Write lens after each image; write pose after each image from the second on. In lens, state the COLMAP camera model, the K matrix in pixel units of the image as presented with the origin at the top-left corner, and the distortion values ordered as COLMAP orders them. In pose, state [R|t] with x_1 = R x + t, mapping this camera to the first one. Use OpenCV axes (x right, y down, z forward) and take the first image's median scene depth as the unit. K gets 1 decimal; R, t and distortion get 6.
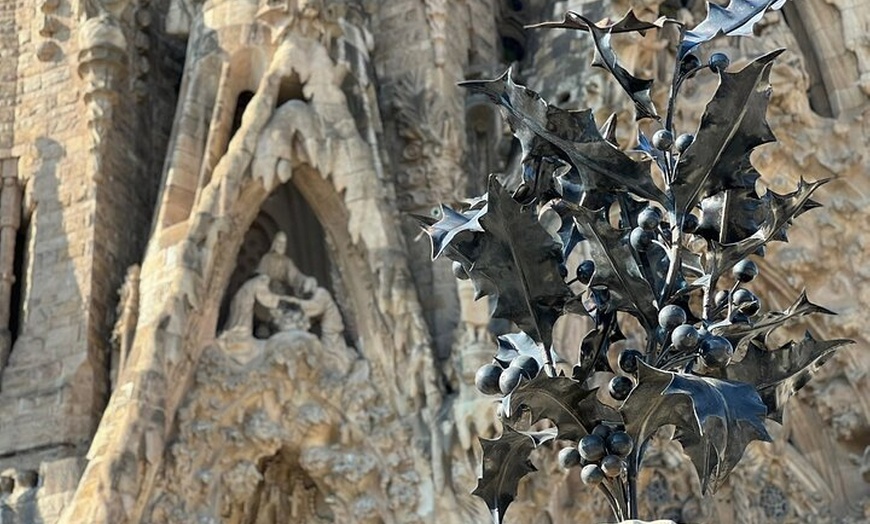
lens RADIAL K [[1936.7, 0, 434.1], [0, 1936.7, 222.2], [0, 0, 1]] dist [0.169591, 0.413981]
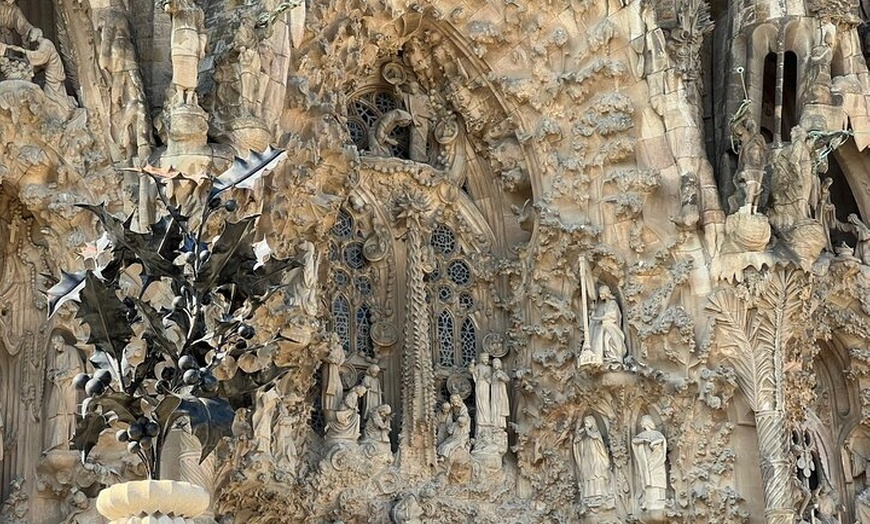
lens RADIAL K [[1936.7, 0, 434.1], [0, 1936.7, 222.2], [0, 0, 1]] dist [0.169591, 0.413981]
pose [[0.989299, 0.061788, 0.132170, 0.019533], [-0.084082, 0.981784, 0.170382, -0.072925], [-0.119235, -0.179672, 0.976474, -0.131490]]
